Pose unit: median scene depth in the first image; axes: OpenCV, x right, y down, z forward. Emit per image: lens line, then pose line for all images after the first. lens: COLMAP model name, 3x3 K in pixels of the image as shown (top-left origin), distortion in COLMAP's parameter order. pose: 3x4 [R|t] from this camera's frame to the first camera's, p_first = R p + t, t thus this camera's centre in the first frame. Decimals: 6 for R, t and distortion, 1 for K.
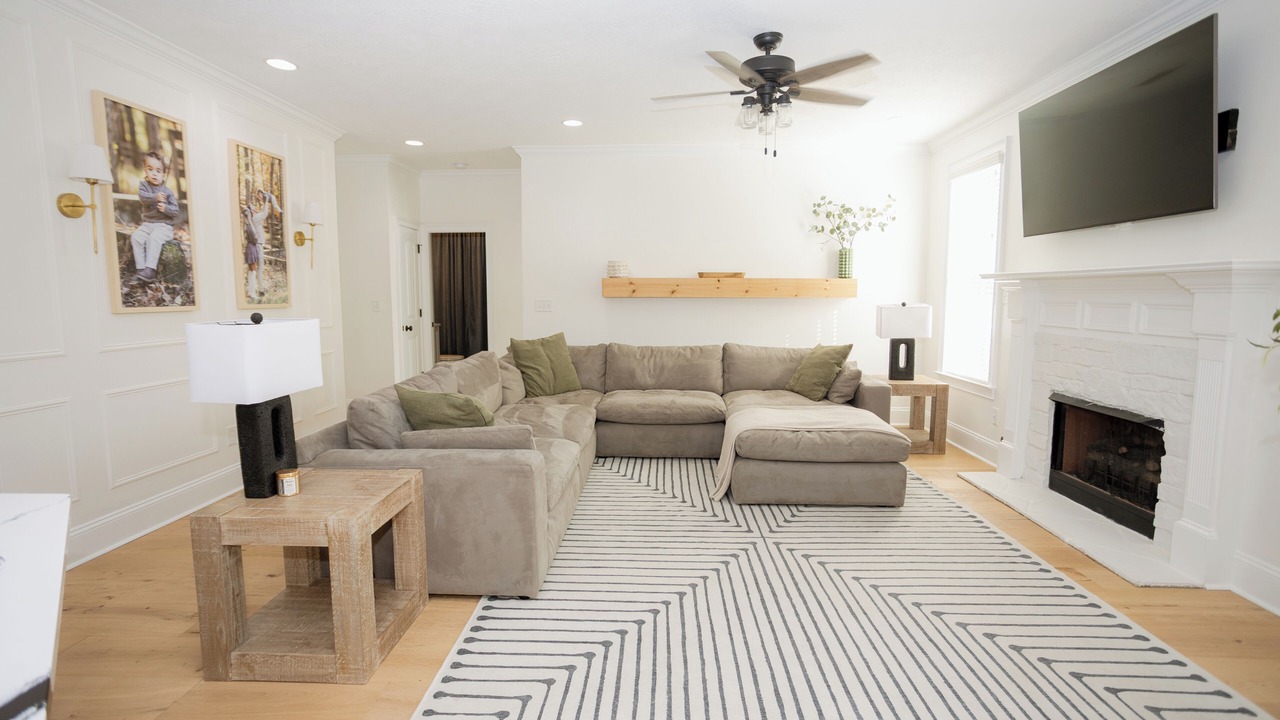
lens RADIAL K [[618.0, 0, 640.3], [0, 618.0, 355.4], [0, 0, 1]] dist [0.005475, 0.001594]
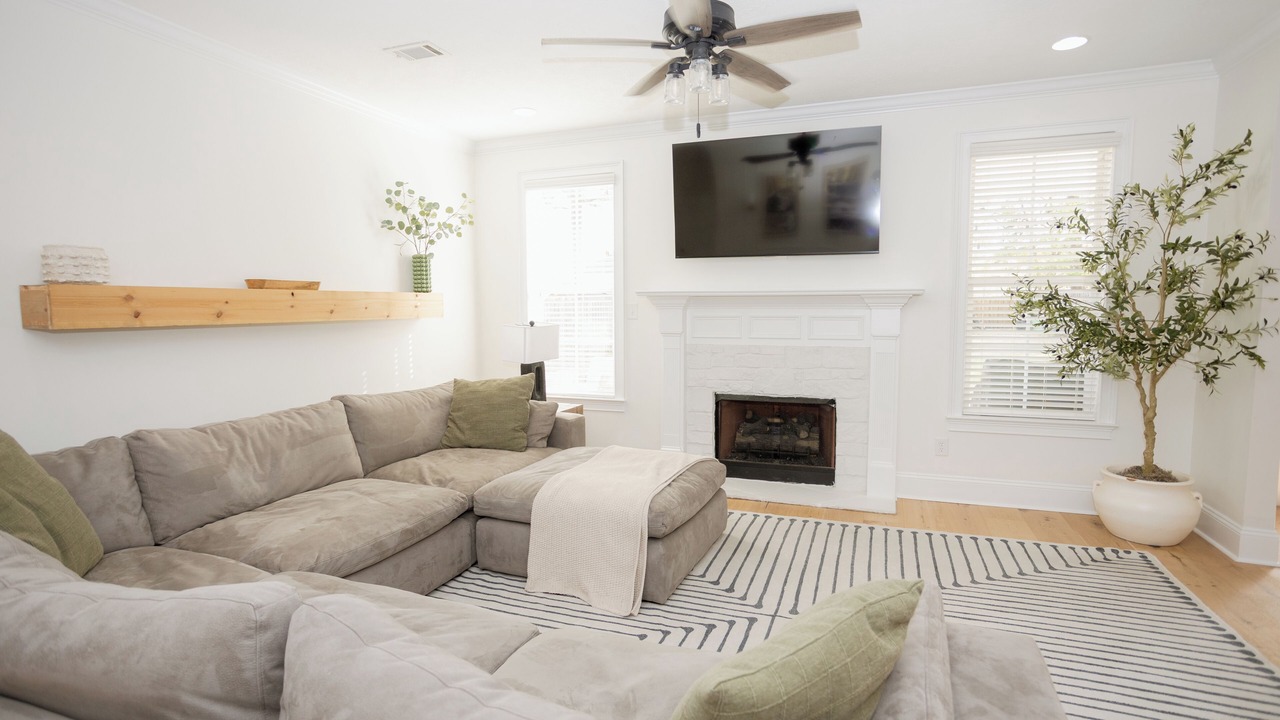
lens RADIAL K [[641.1, 0, 645.7], [0, 641.1, 365.3], [0, 0, 1]] dist [-0.061565, 0.031762]
pose [[0.324535, -0.094288, 0.941162, -0.564915], [0.102656, 0.992653, 0.064048, -0.094450], [-0.940286, 0.075830, 0.331830, 0.803190]]
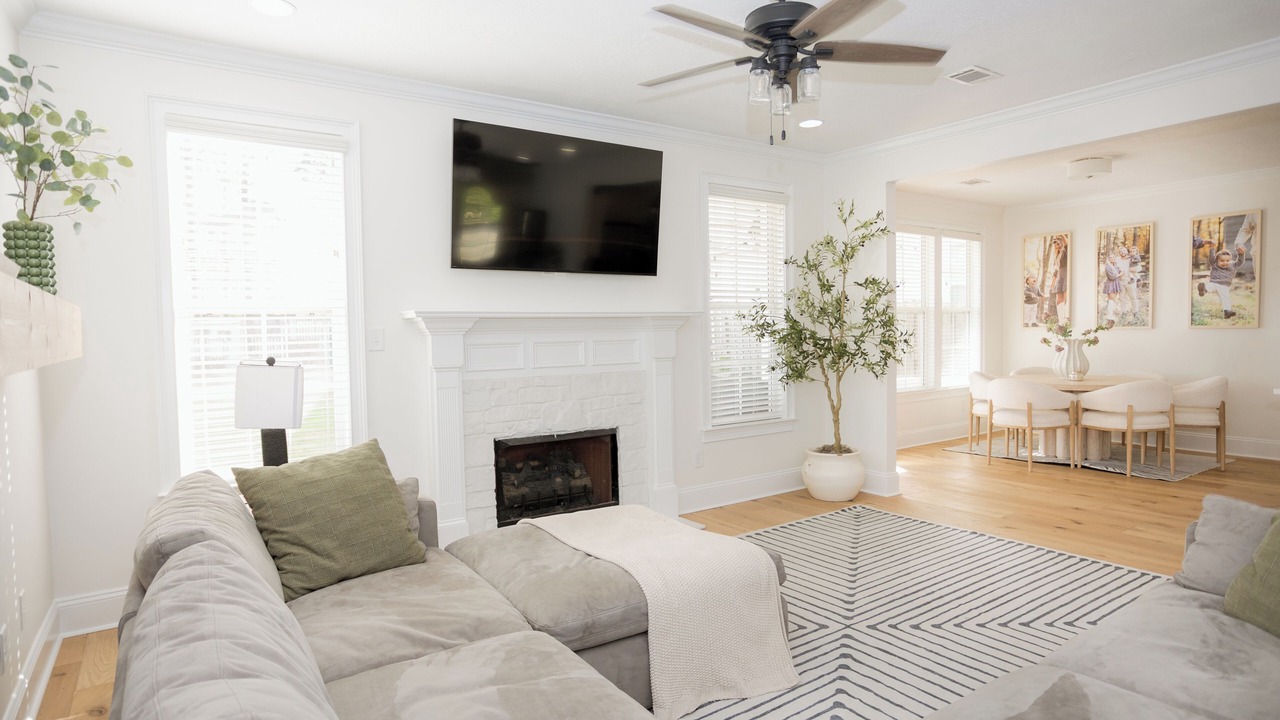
lens RADIAL K [[721.6, 0, 640.0], [0, 721.6, 360.0], [0, 0, 1]] dist [-0.022627, 0.001737]
pose [[-0.603930, -0.025039, 0.796644, -0.359271], [0.096399, 0.989874, 0.104192, -0.169335], [-0.791187, 0.139720, -0.595401, 1.623111]]
